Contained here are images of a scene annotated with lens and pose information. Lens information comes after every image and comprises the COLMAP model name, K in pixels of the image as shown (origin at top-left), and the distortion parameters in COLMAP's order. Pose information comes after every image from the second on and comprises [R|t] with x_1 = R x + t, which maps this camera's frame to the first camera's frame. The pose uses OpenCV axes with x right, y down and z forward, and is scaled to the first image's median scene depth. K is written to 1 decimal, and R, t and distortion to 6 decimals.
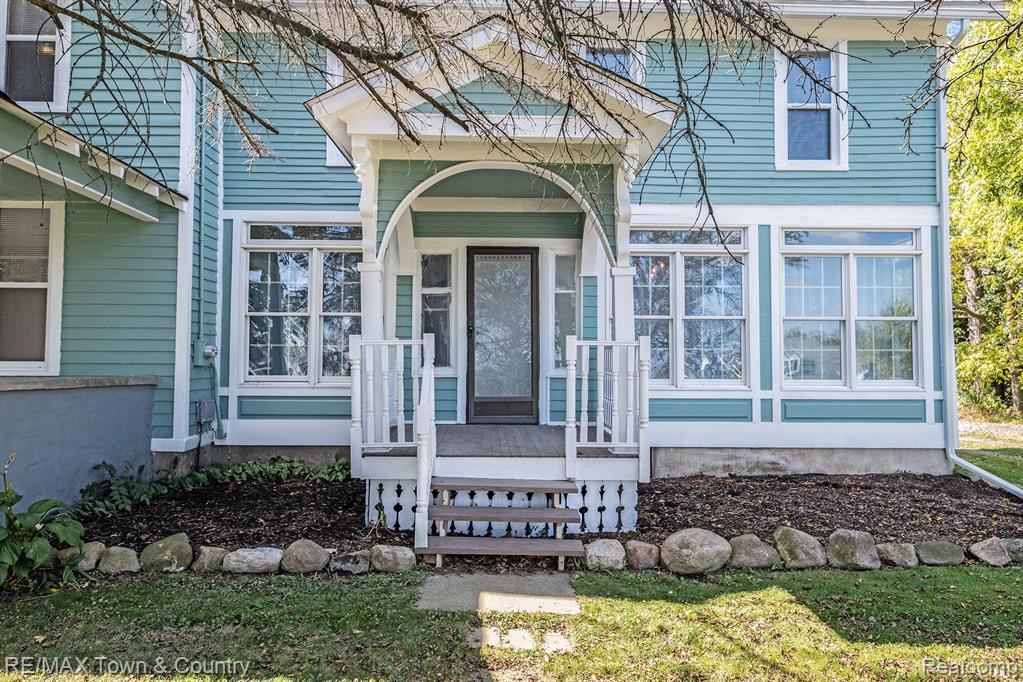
lens RADIAL K [[693.0, 0, 510.4], [0, 693.0, 341.4], [0, 0, 1]] dist [0.010025, 0.008814]
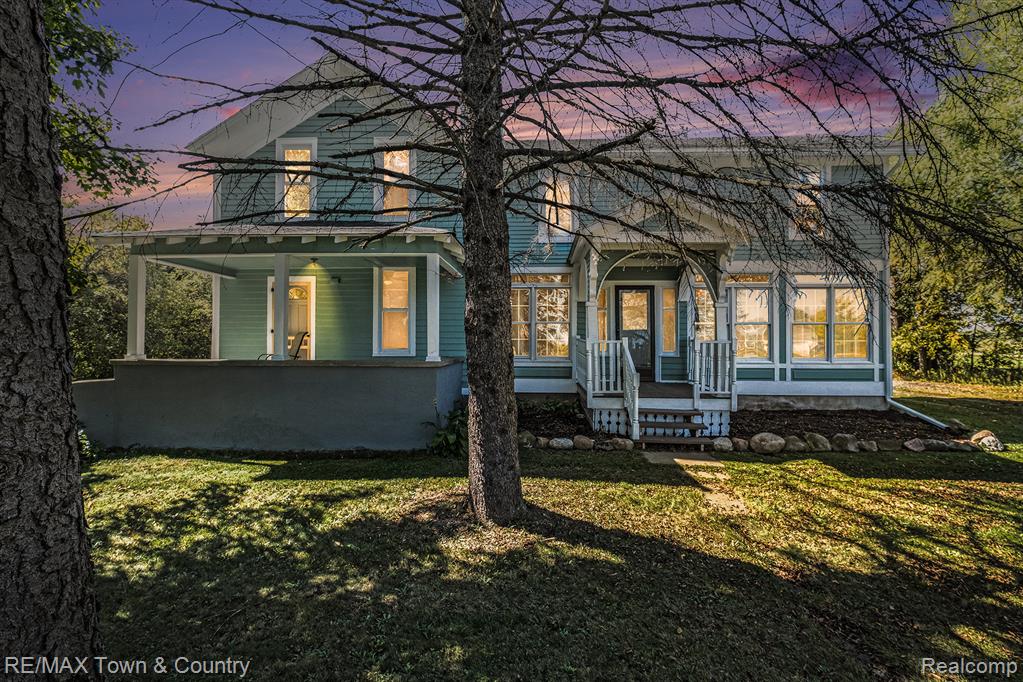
lens RADIAL K [[486.3, 0, 510.1], [0, 486.3, 339.8], [0, 0, 1]] dist [-0.001363, -0.000895]
pose [[0.997305, -0.002146, -0.073336, -0.249166], [0.004753, 0.999362, 0.035399, -0.039898], [0.073213, -0.035652, 0.996679, -0.315183]]
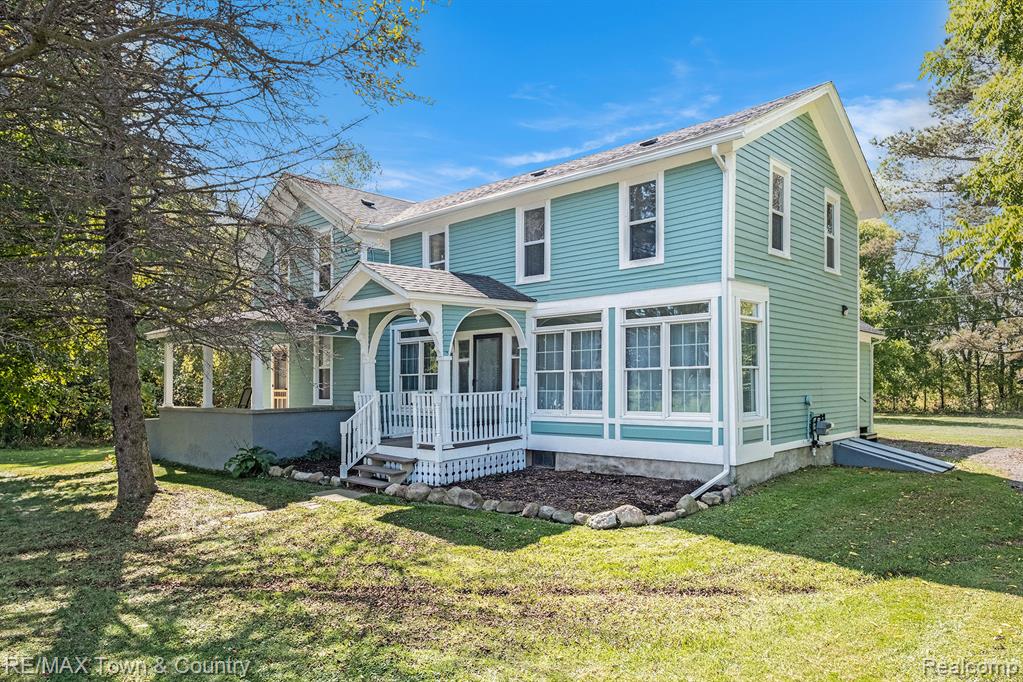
lens RADIAL K [[671.3, 0, 512.9], [0, 671.3, 339.9], [0, 0, 1]] dist [-0.001157, 0.000025]
pose [[0.722504, -0.057465, -0.688974, 1.245822], [0.041922, 0.998347, -0.039307, -0.051538], [0.690094, -0.000483, 0.723719, -0.209124]]
